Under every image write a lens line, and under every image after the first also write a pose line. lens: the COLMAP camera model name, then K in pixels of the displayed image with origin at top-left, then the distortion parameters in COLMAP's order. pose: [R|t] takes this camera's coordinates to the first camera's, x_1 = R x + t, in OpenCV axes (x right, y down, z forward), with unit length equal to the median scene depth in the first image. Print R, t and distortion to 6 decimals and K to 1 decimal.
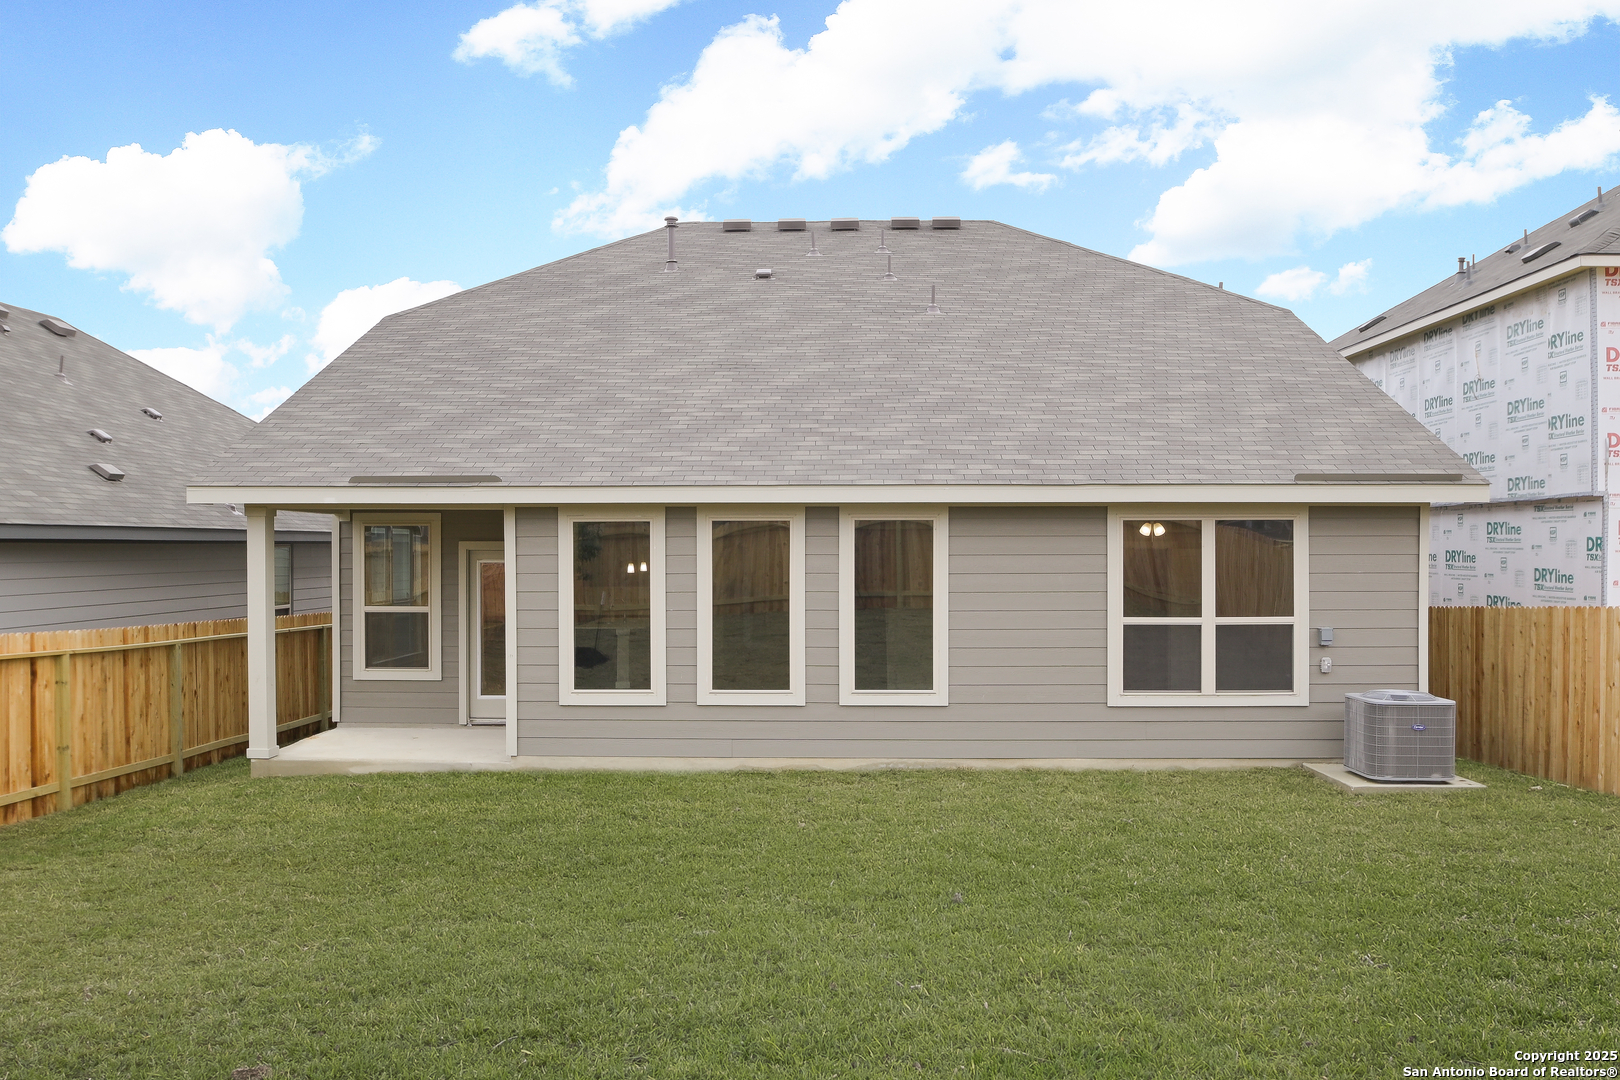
lens RADIAL K [[1229.0, 0, 810.7], [0, 1229.0, 531.3], [0, 0, 1]] dist [-0.035327, -0.002131]
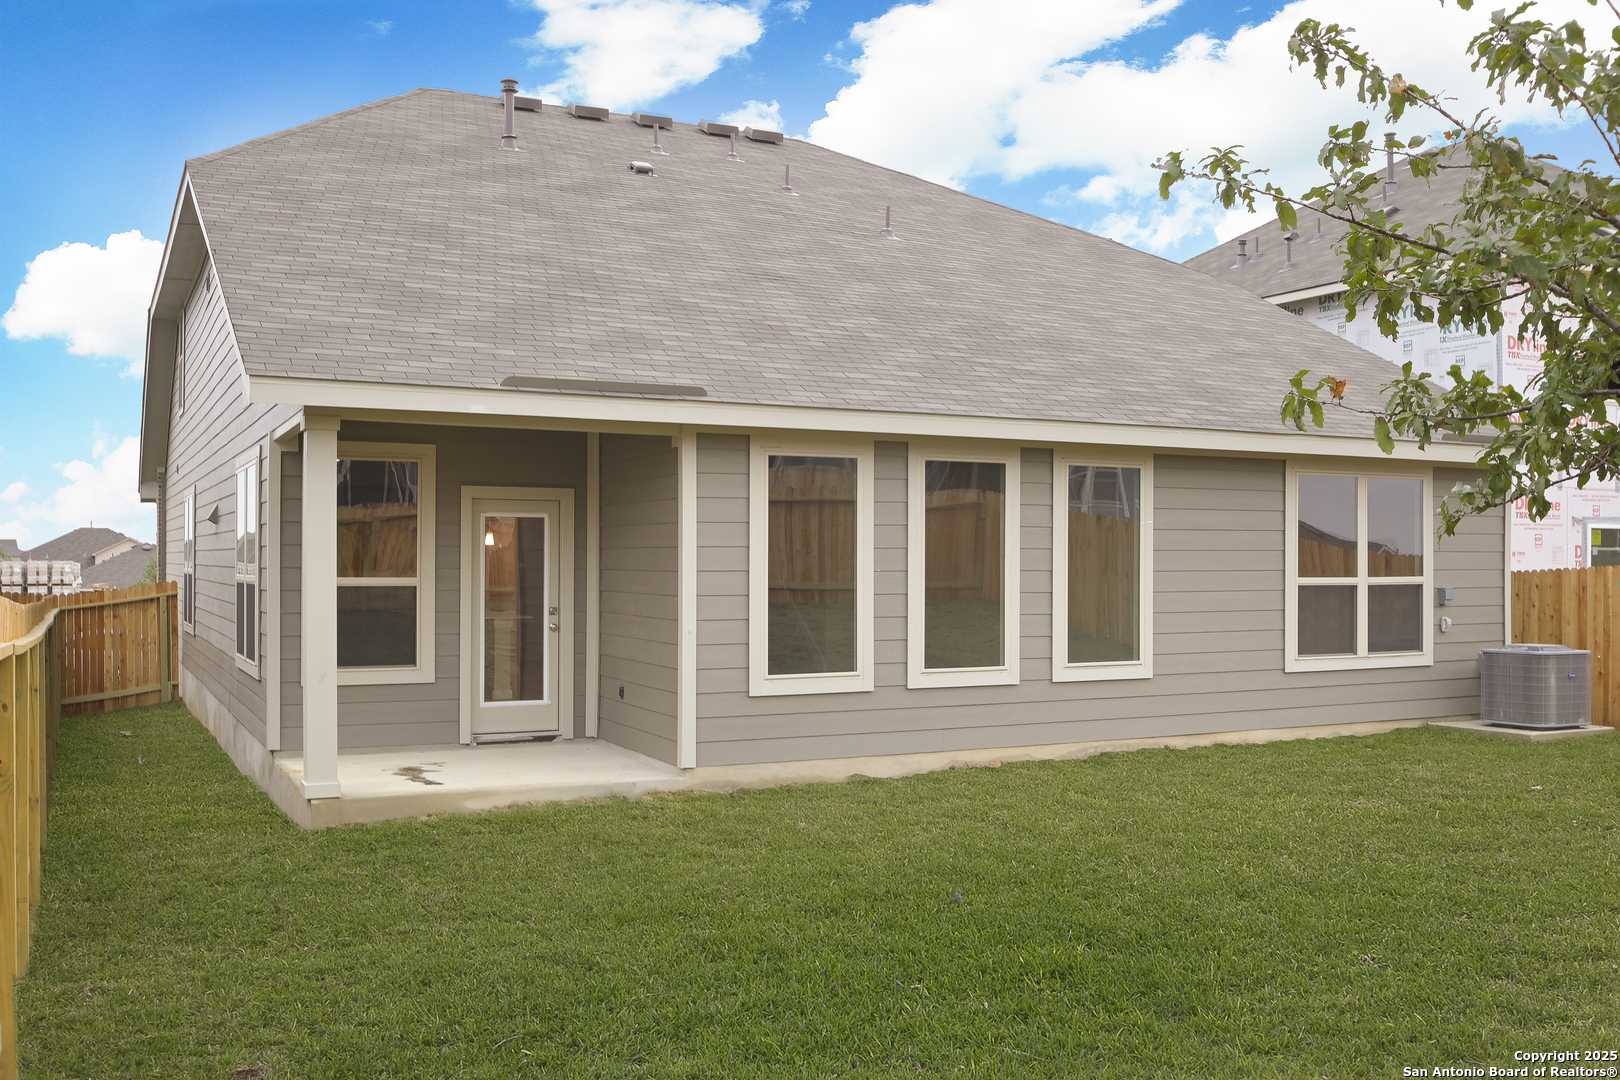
lens RADIAL K [[1461.5, 0, 810.7], [0, 1461.5, 553.8], [0, 0, 1]] dist [-0.060338, -0.010083]
pose [[0.881542, 0.004908, 0.472081, -0.600582], [-0.010252, 0.999909, 0.008749, 0.045682], [-0.471995, -0.012553, 0.881512, 0.191611]]
